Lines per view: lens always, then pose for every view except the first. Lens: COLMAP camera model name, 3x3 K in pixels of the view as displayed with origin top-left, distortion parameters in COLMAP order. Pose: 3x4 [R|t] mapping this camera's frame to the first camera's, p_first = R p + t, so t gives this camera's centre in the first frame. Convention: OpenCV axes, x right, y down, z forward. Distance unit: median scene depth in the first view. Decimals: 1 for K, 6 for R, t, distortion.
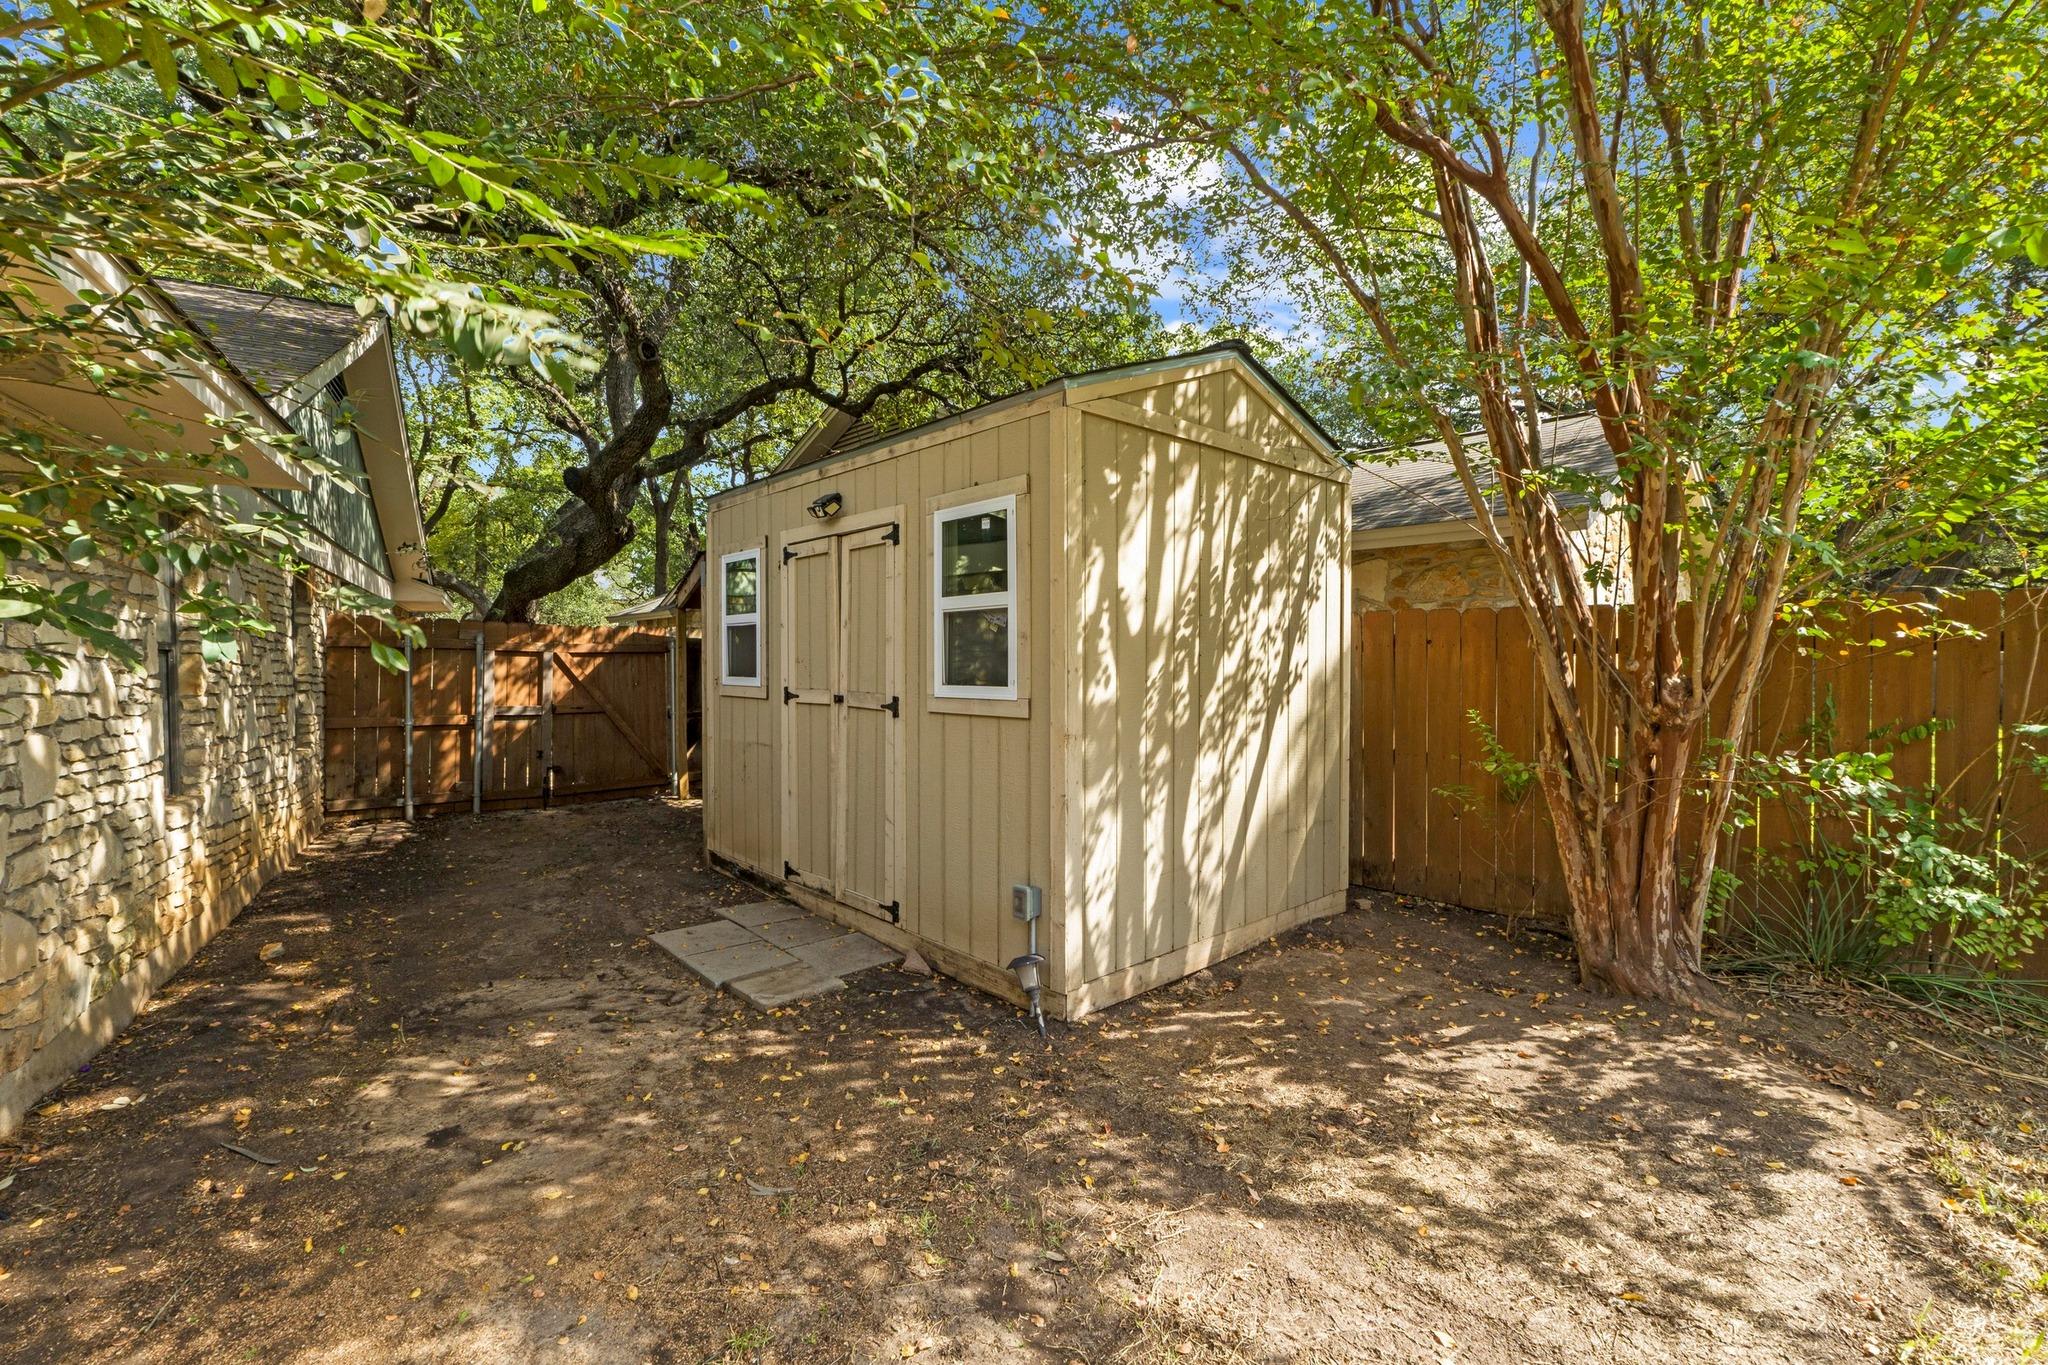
lens RADIAL K [[887.7, 0, 1024.0], [0, 887.7, 682.5], [0, 0, 1]] dist [-0.004105, -0.000385]
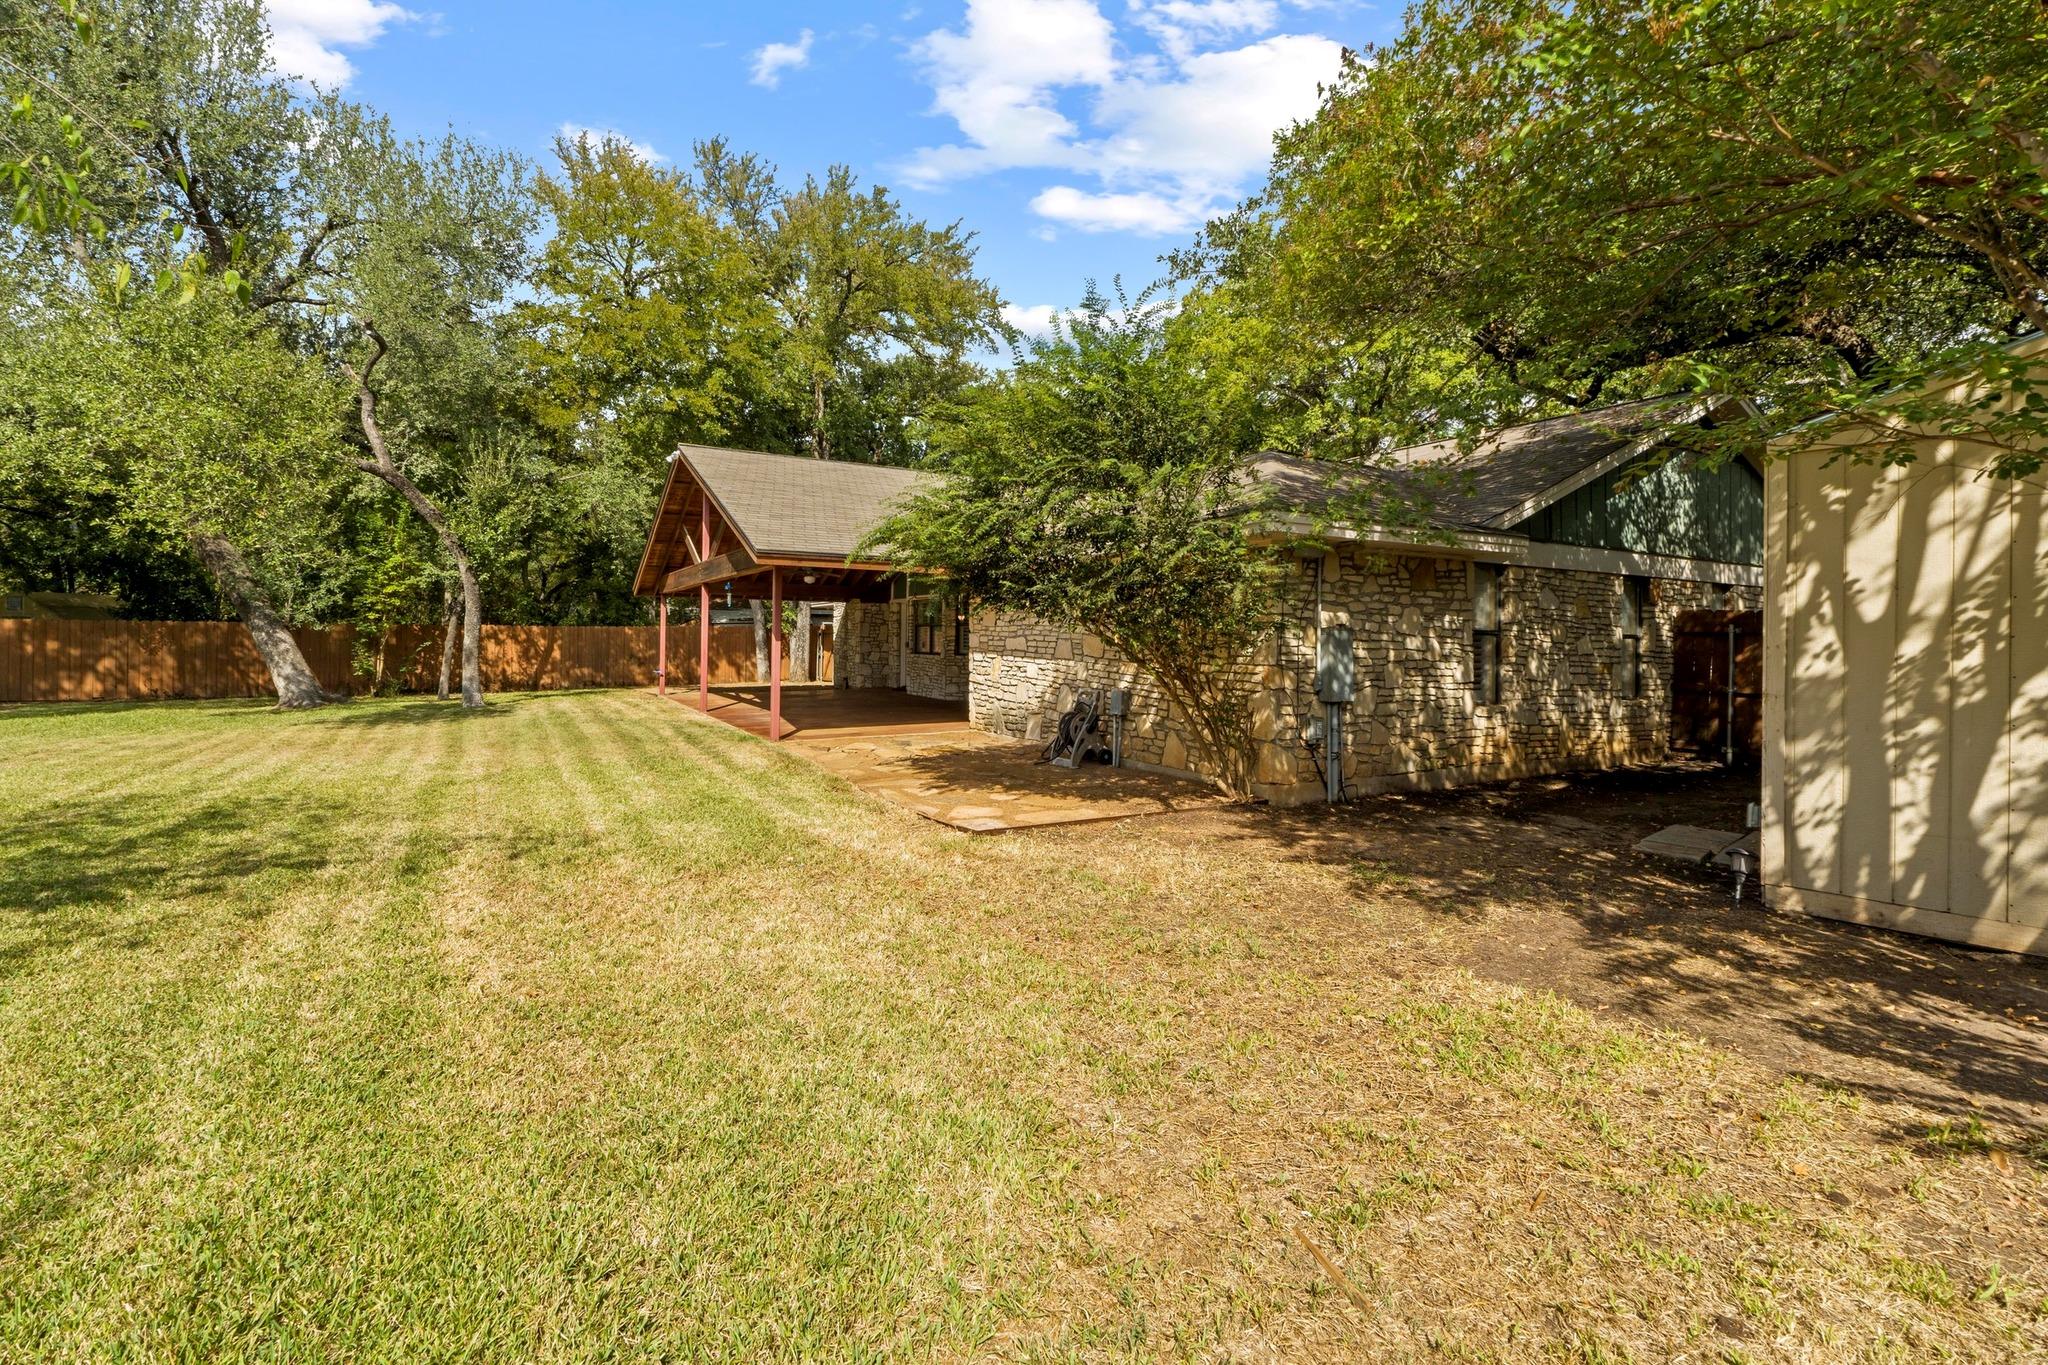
lens RADIAL K [[887.7, 0, 1024.0], [0, 887.7, 682.5], [0, 0, 1]] dist [-0.004105, -0.000385]
pose [[-0.000988, 0.050654, -0.998716, 1.299441], [-0.038866, 0.997960, 0.050654, 0.015277], [0.999244, 0.038866, 0.000983, -0.141382]]
